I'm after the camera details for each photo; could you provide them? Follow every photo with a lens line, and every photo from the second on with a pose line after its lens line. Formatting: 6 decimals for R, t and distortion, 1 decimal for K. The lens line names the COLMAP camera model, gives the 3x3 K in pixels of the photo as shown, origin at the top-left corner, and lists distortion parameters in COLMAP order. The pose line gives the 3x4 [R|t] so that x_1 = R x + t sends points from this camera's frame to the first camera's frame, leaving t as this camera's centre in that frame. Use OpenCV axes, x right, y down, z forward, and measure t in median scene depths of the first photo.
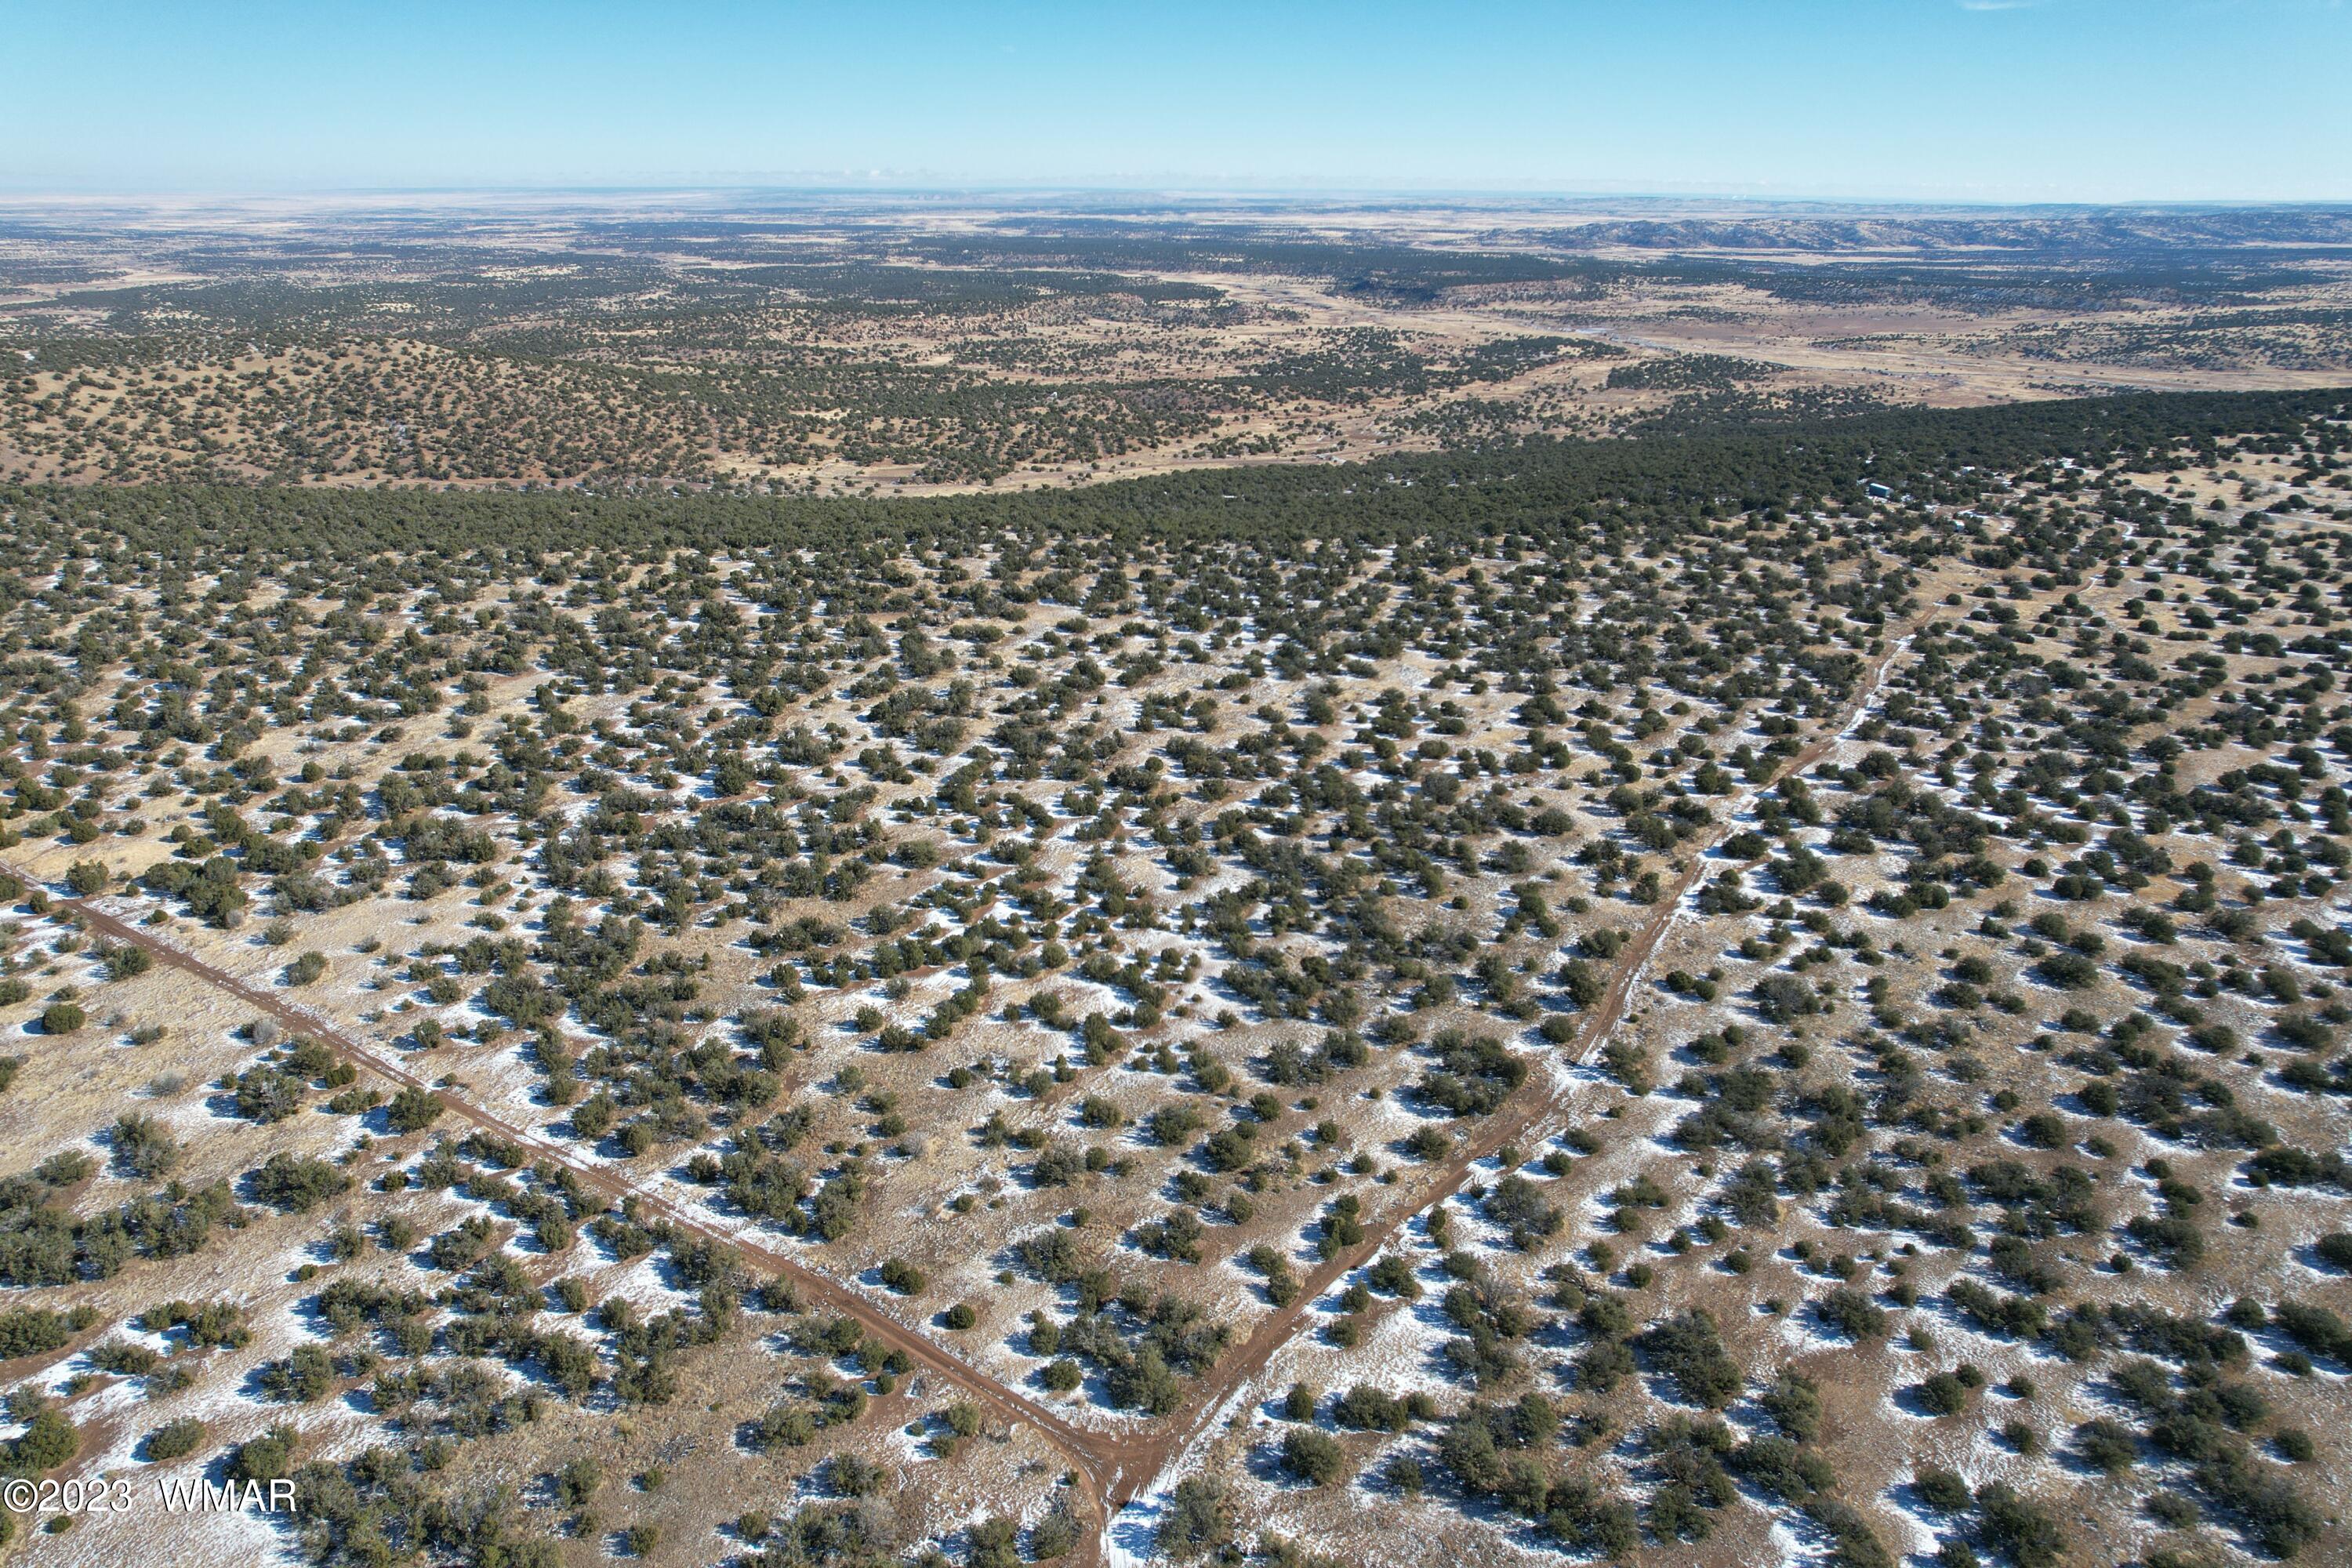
lens RADIAL K [[1503.0, 0, 1178.1], [0, 1503.0, 814.1], [0, 0, 1]] dist [-0.075157, 0.067447]
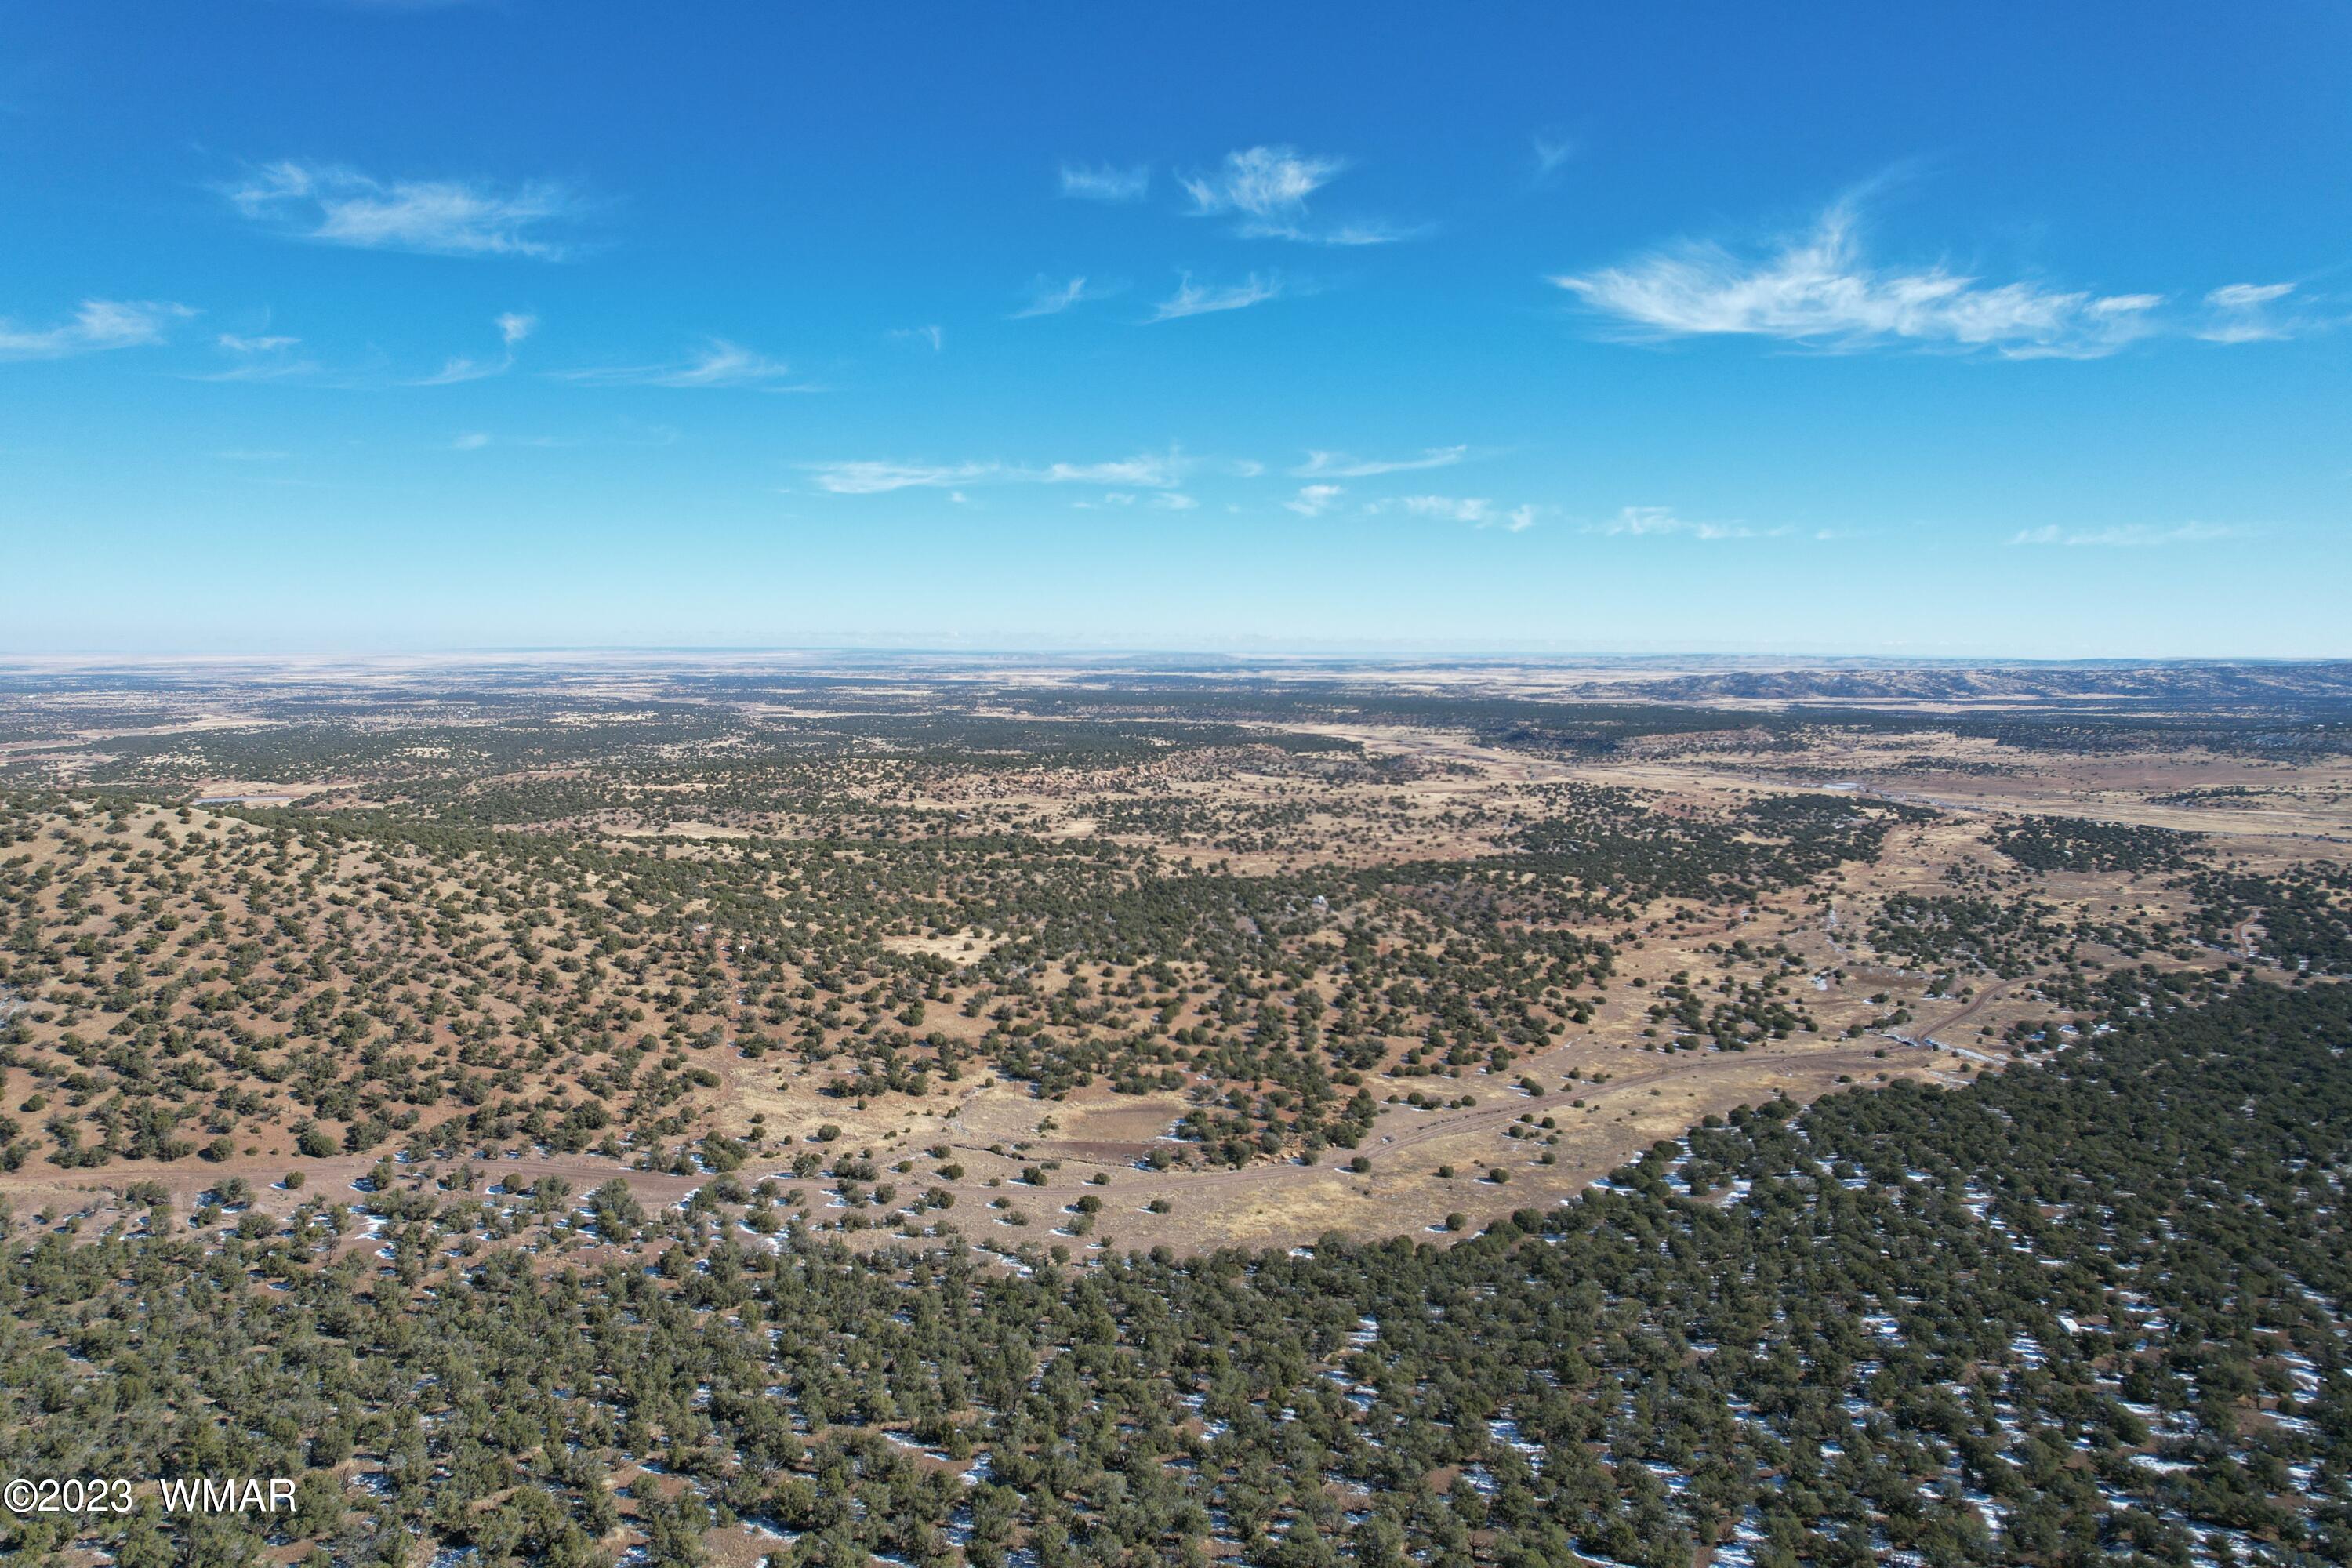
lens RADIAL K [[1503.0, 0, 1175.0], [0, 1503.0, 777.5], [0, 0, 1]] dist [-0.075157, 0.067447]
pose [[0.999185, 0.002363, -0.040293, -0.144164], [-0.014736, 0.950728, -0.309675, -0.173470], [0.037577, 0.310016, 0.949988, 0.506708]]
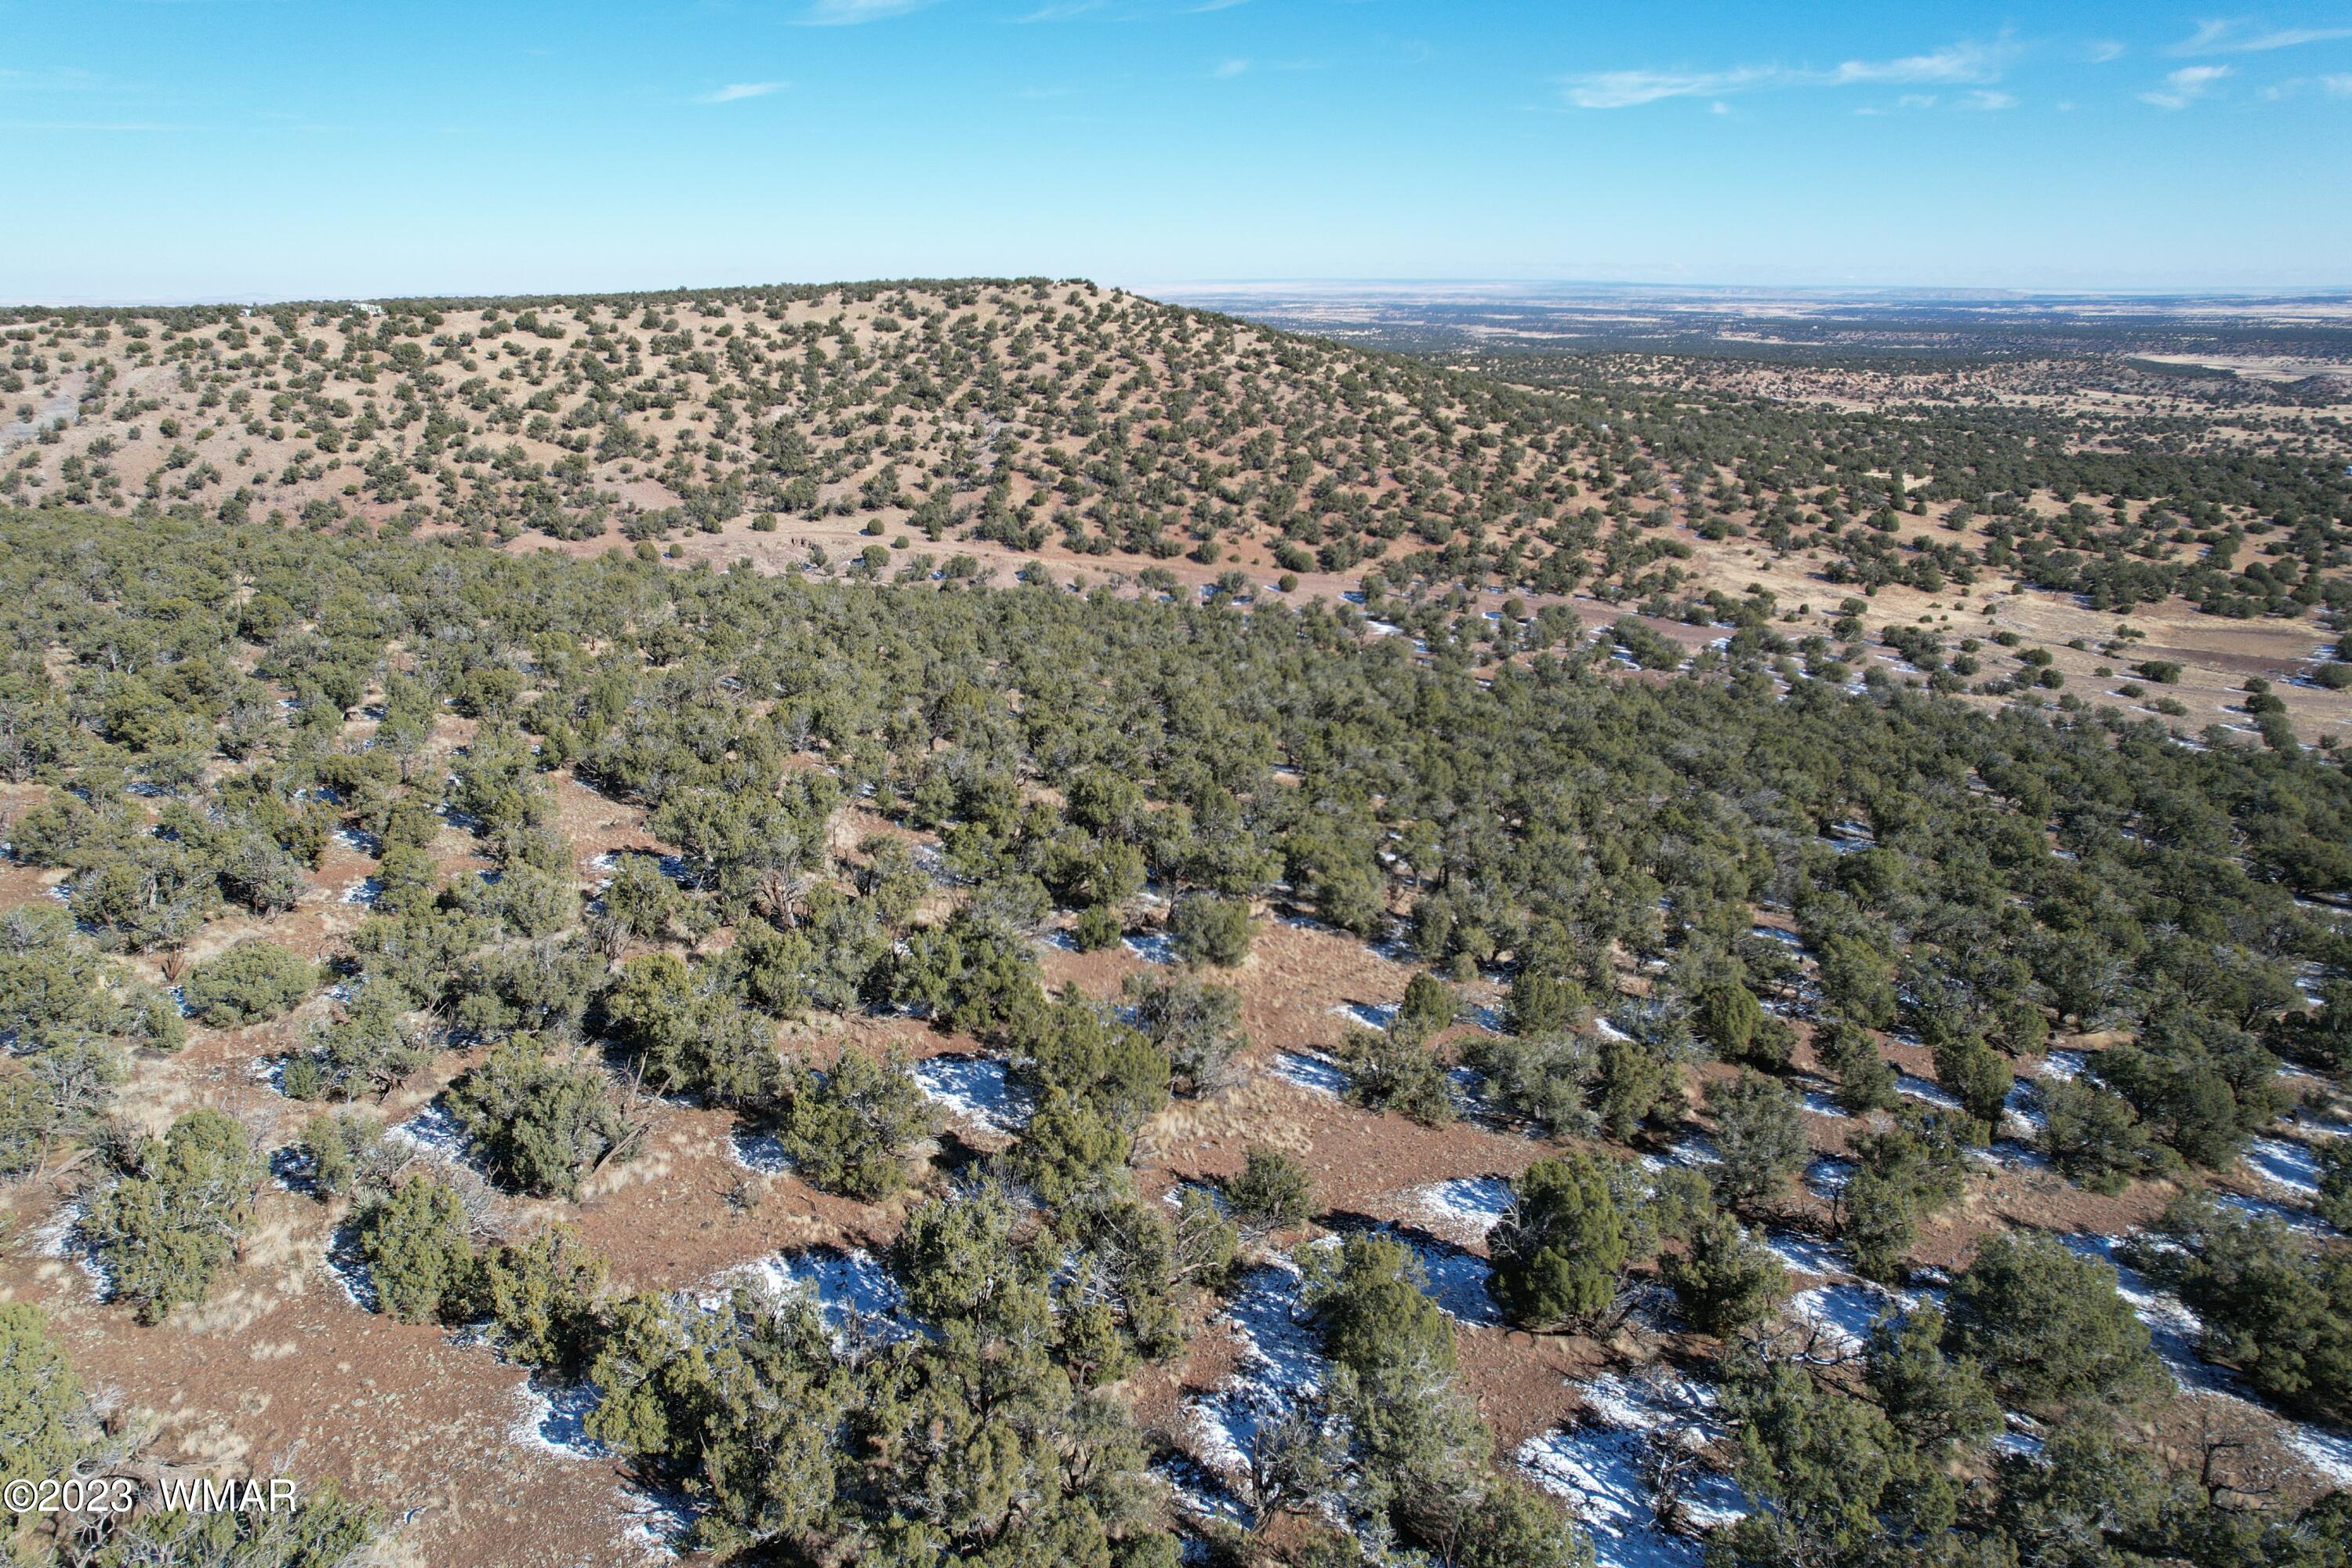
lens RADIAL K [[1503.0, 0, 1170.8], [0, 1503.0, 792.9], [0, 0, 1]] dist [-0.075157, 0.067447]
pose [[0.879909, 0.147702, -0.451602, -0.225532], [-0.179532, 0.983348, -0.028186, -0.130834], [0.439919, 0.105879, 0.891774, 0.551557]]
